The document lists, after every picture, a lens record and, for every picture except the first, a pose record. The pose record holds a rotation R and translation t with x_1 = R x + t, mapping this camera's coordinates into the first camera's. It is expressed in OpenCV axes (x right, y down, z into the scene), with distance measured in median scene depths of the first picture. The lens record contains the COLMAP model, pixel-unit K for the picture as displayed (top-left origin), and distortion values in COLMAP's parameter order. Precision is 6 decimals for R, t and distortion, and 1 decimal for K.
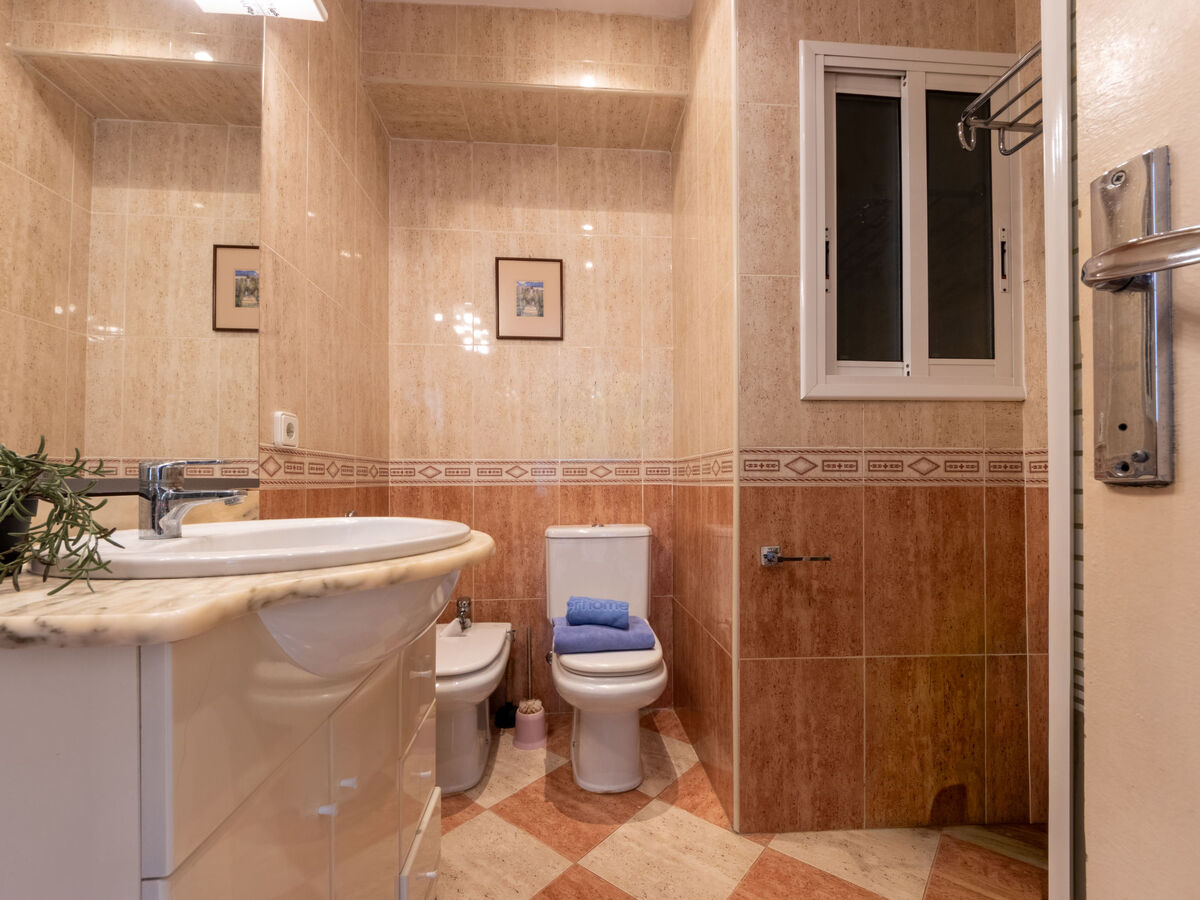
lens RADIAL K [[516.3, 0, 605.2], [0, 516.3, 455.6], [0, 0, 1]] dist [-0.002101, -0.005243]
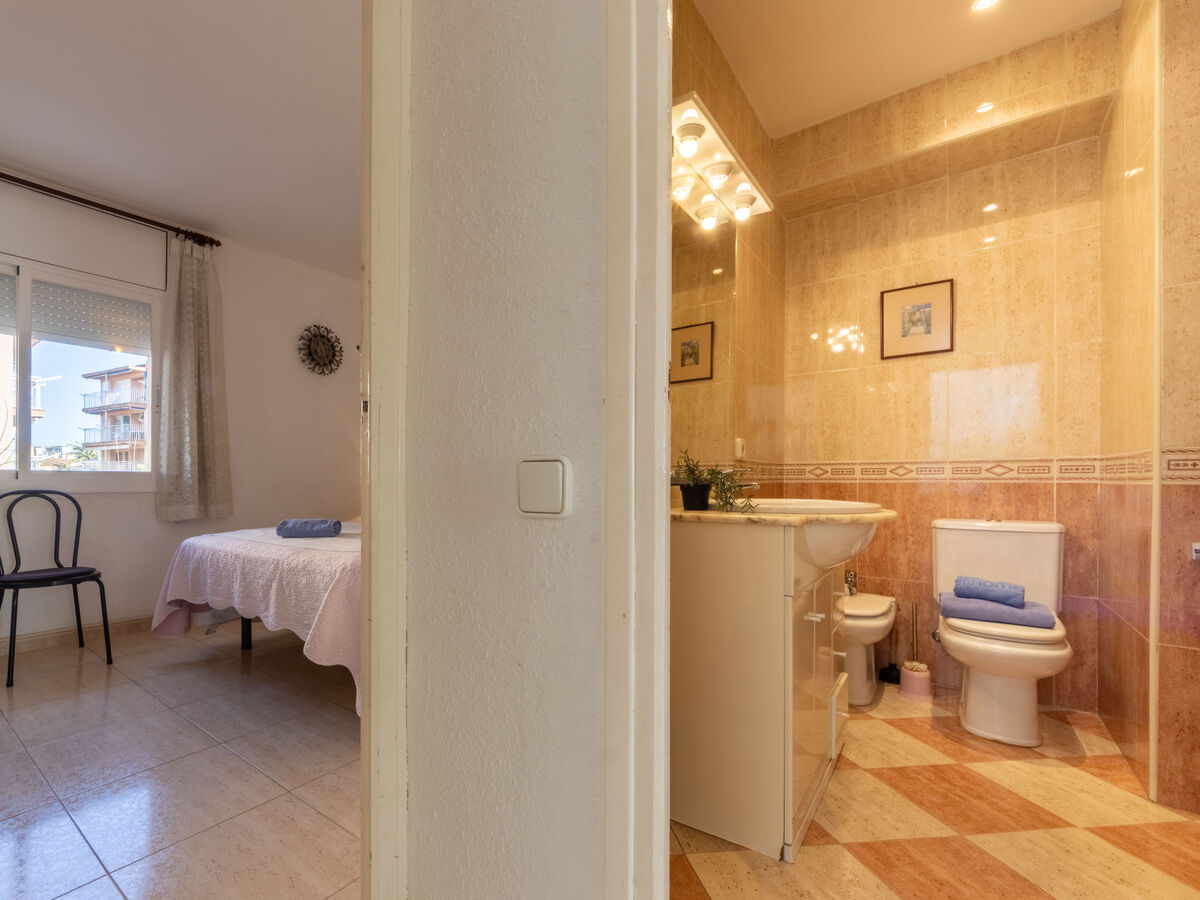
lens RADIAL K [[428.4, 0, 597.9], [0, 428.4, 484.3], [0, 0, 1]] dist [0.000387, -0.000421]
pose [[0.713772, 0.010793, -0.700295, 0.024631], [0.032760, 0.998272, 0.048776, -0.011741], [0.699612, -0.057756, 0.712185, -0.240380]]
